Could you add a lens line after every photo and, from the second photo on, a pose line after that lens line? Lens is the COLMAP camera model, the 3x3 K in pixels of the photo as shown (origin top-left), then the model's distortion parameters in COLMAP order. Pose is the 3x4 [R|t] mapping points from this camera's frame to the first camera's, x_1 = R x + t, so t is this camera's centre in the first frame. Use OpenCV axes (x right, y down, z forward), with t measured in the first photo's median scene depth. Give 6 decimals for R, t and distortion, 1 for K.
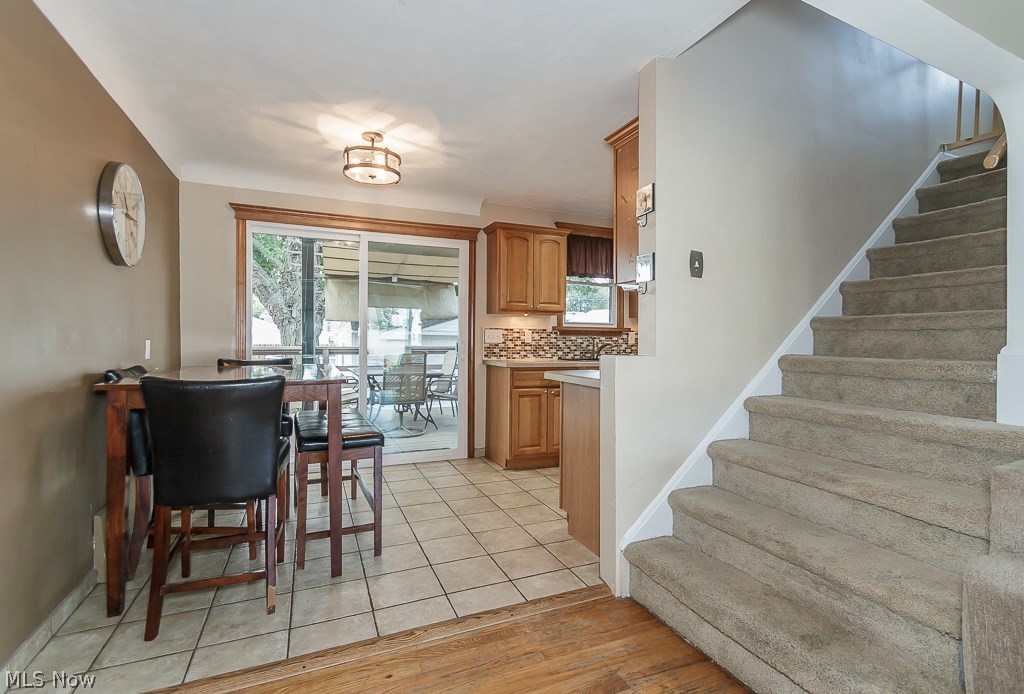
lens RADIAL K [[484.4, 0, 511.3], [0, 484.4, 343.2], [0, 0, 1]] dist [0.011913, -0.007002]
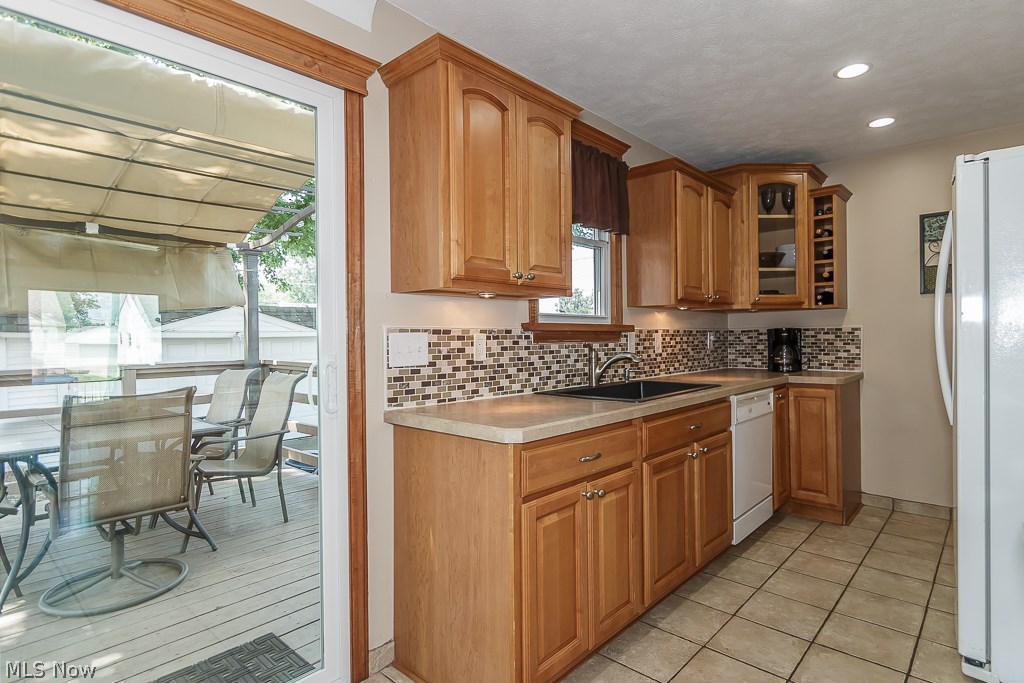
lens RADIAL K [[528.7, 0, 513.6], [0, 528.7, 334.7], [0, 0, 1]] dist [0.000302, 0.000314]
pose [[0.906524, -0.015235, 0.421879, -0.134148], [0.019799, 0.999783, -0.006439, -0.020556], [-0.421690, 0.014189, 0.906629, 0.550345]]
